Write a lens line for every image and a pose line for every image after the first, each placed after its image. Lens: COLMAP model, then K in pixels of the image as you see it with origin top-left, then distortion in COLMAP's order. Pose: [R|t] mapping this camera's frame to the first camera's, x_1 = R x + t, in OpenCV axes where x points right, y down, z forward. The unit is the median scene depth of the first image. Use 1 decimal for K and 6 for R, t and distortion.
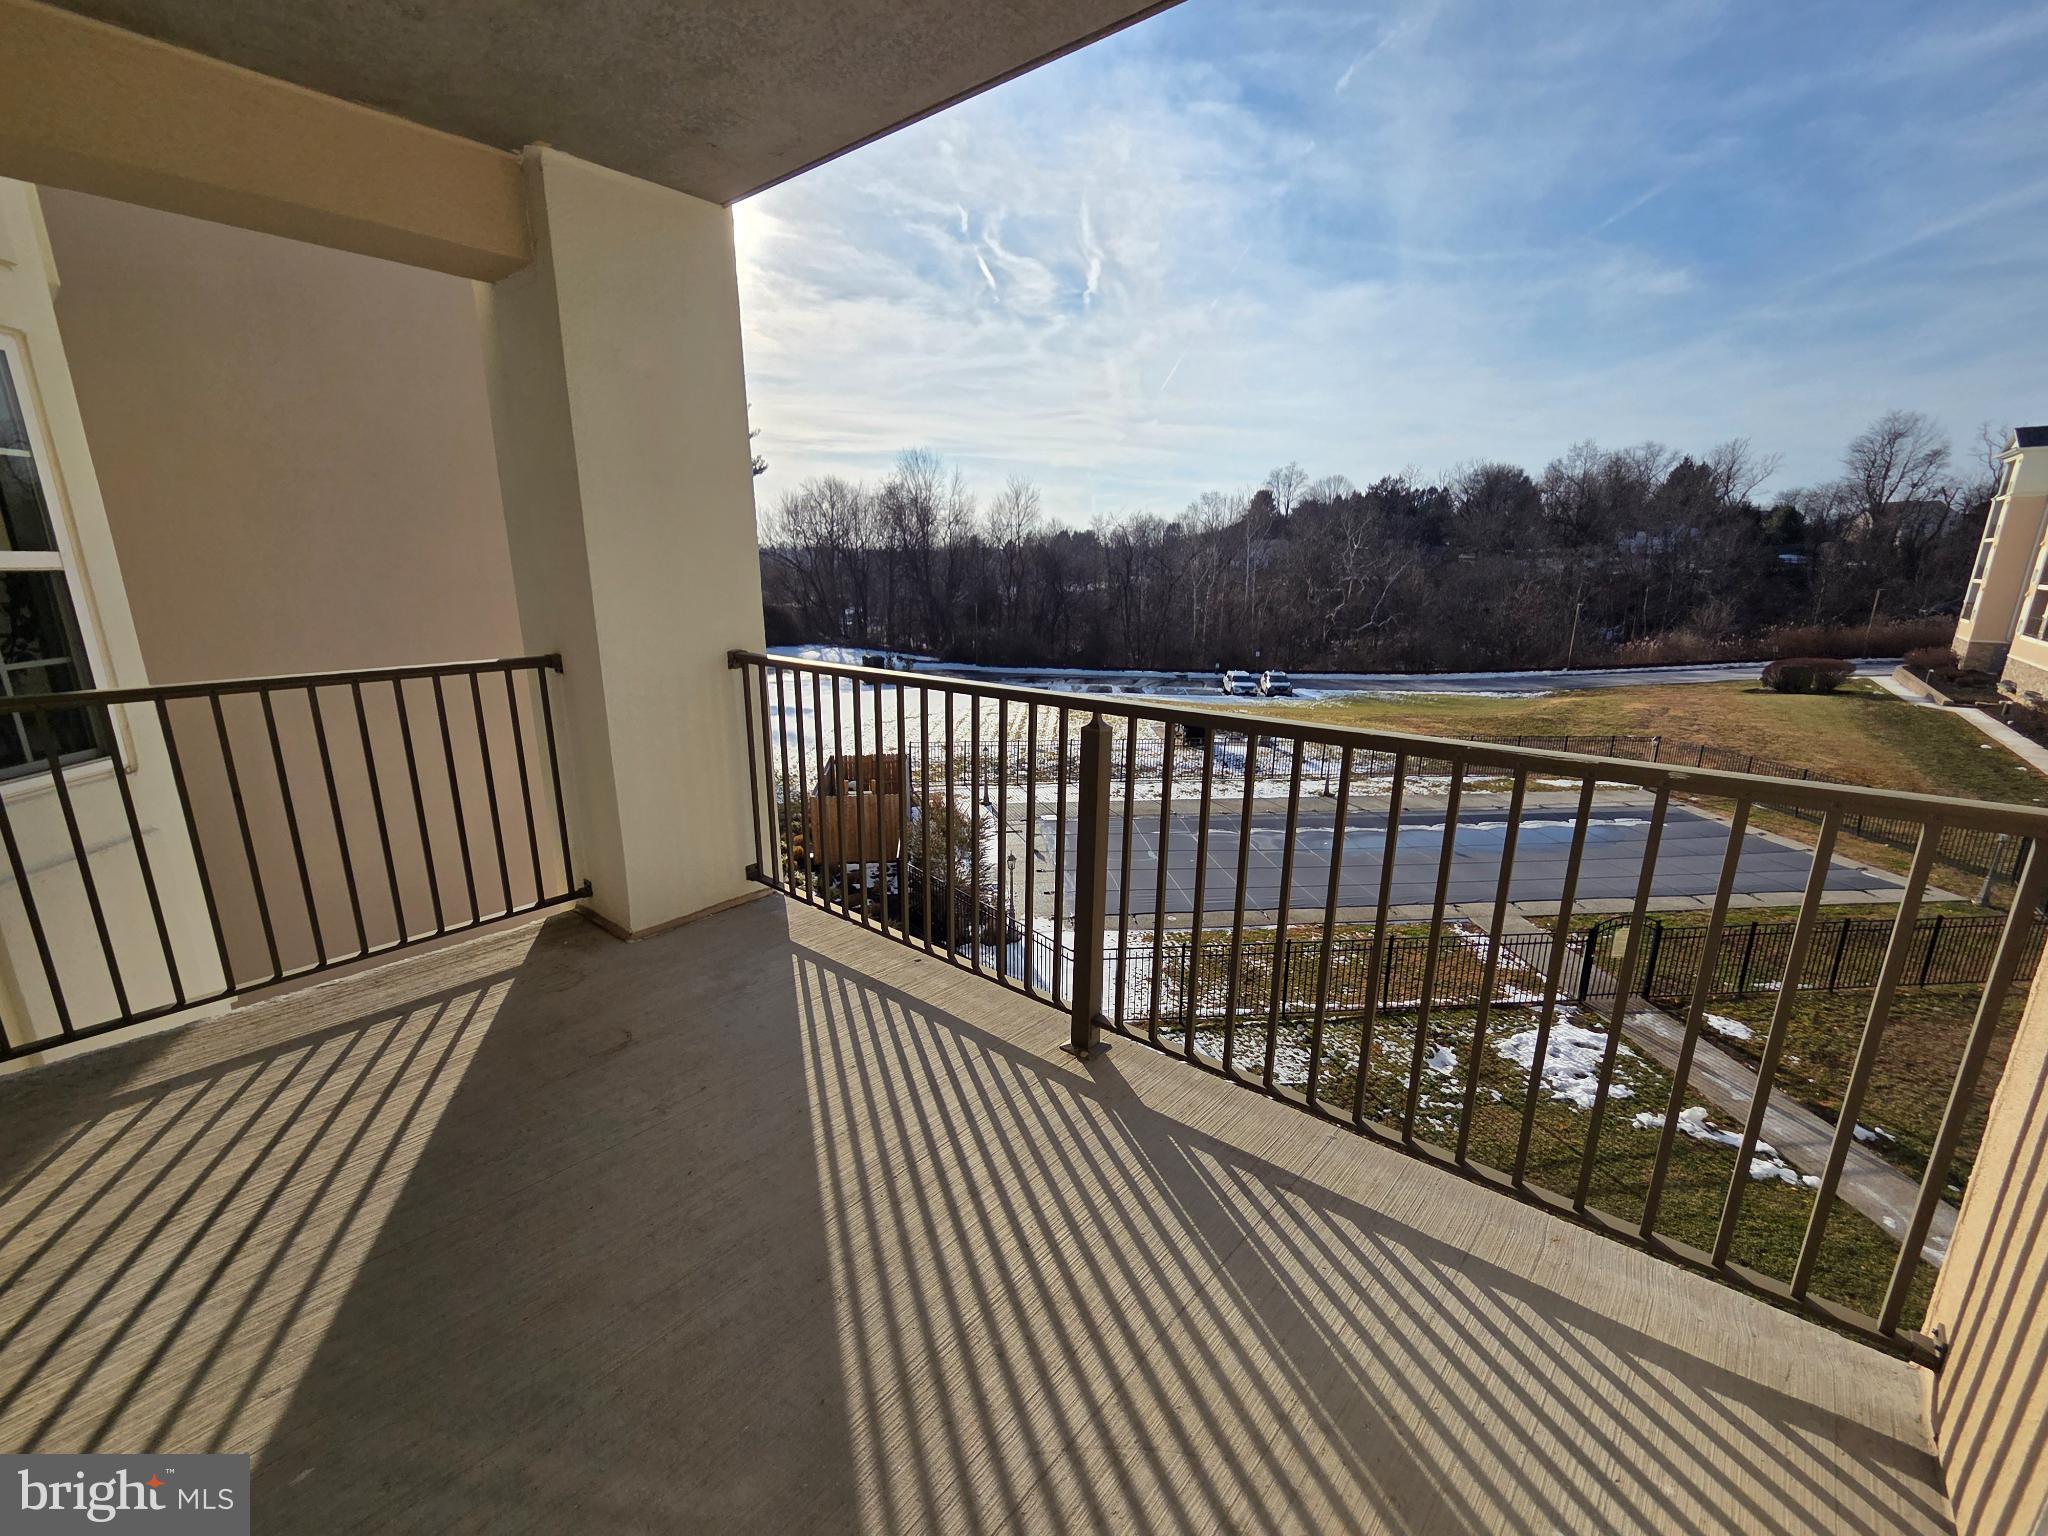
lens RADIAL K [[847.7, 0, 1025.1], [0, 847.7, 771.3], [0, 0, 1]] dist [0.000335, 0.001186]
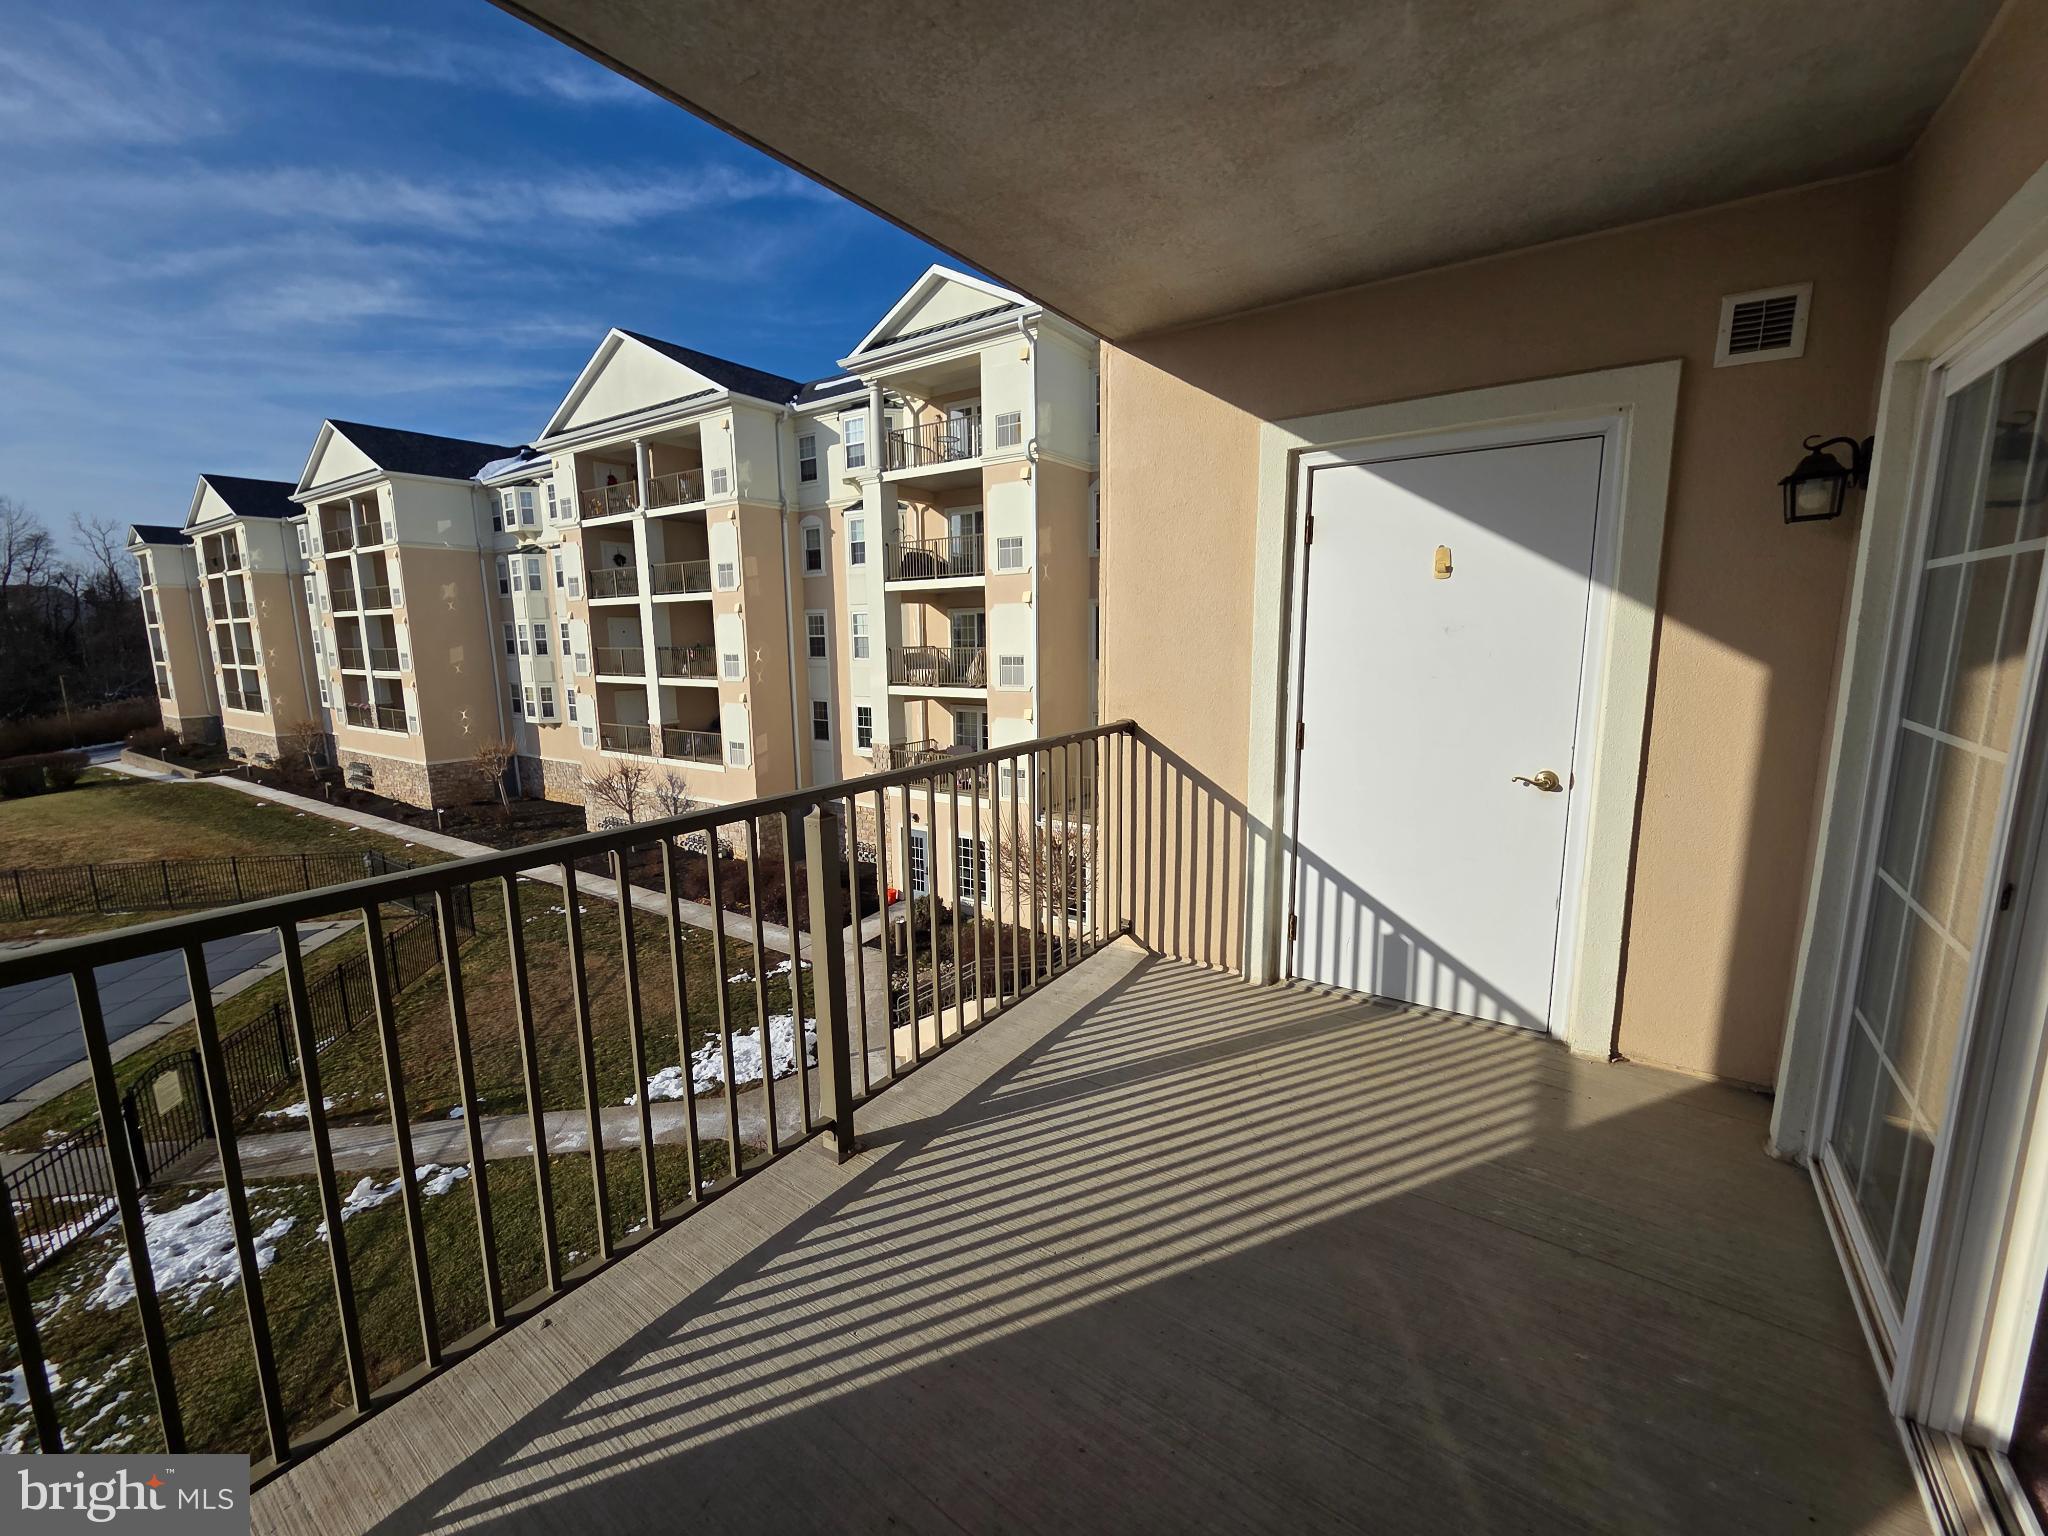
lens RADIAL K [[847.7, 0, 1020.5], [0, 847.7, 770.7], [0, 0, 1]] dist [0.000335, 0.001186]
pose [[-0.076800, -0.166442, 0.983056, -0.143995], [0.260433, 0.948390, 0.180919, -0.034507], [-0.962433, 0.269915, -0.029489, 0.128943]]
